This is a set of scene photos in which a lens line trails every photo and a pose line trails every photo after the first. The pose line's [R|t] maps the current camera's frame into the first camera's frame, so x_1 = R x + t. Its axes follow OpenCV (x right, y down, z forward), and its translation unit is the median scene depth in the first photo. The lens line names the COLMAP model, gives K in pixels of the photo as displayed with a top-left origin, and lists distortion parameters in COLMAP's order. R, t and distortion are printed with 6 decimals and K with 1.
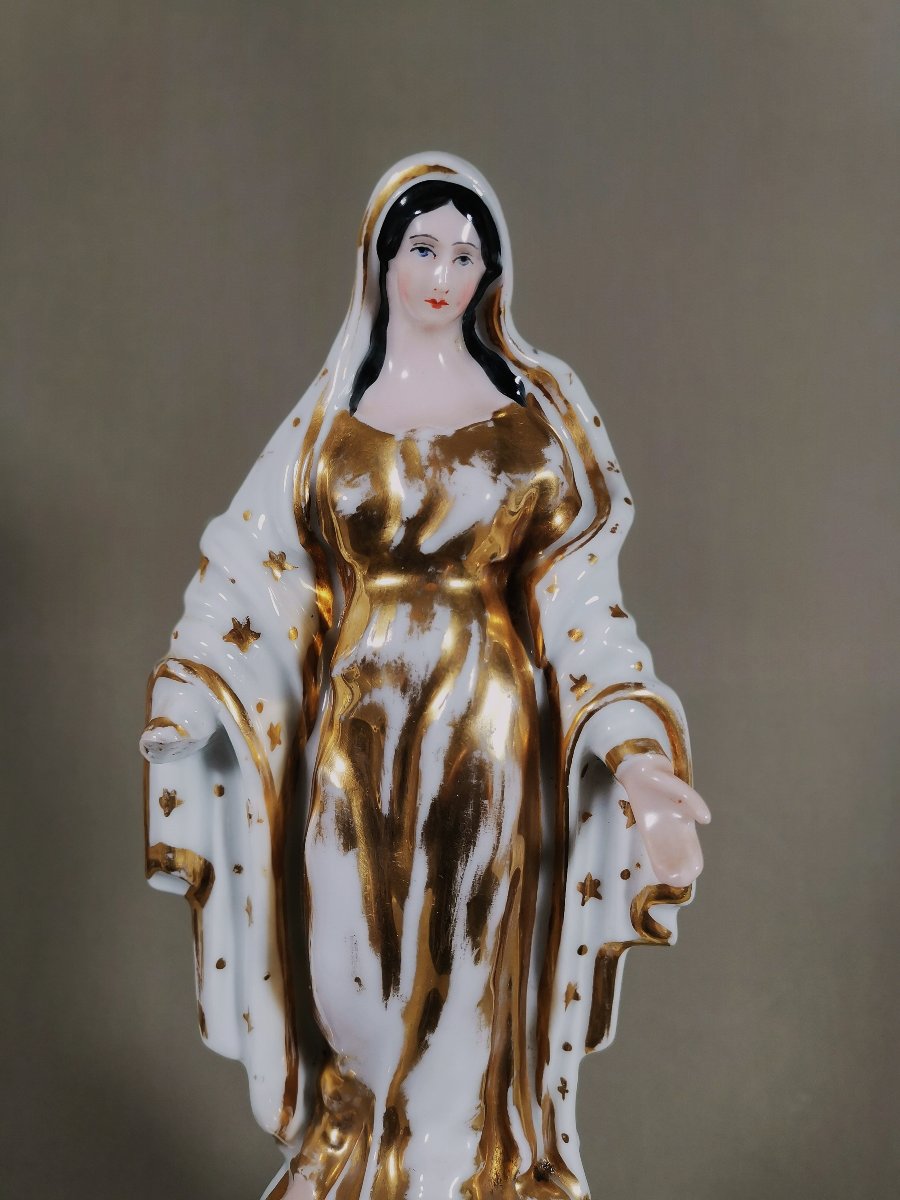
lens RADIAL K [[958.2, 0, 450.0], [0, 958.2, 600.0], [0, 0, 1]] dist [0.056536, -0.114899]
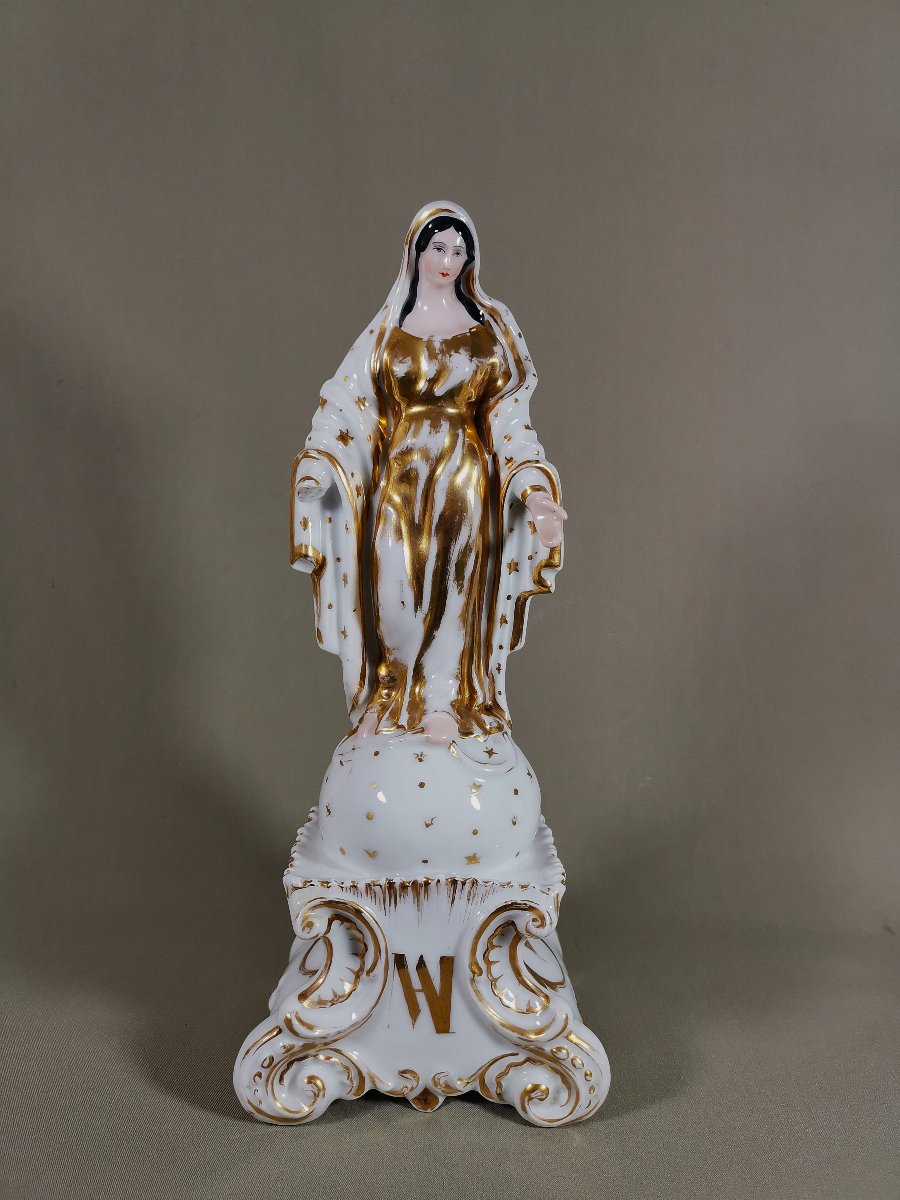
lens RADIAL K [[958.2, 0, 450.0], [0, 958.2, 600.0], [0, 0, 1]] dist [0.056536, -0.114899]
pose [[0.997705, 0.003928, 0.067601, -0.131384], [-0.008317, 0.997865, 0.064772, 0.247681], [-0.067202, -0.065185, 0.995608, -1.067262]]
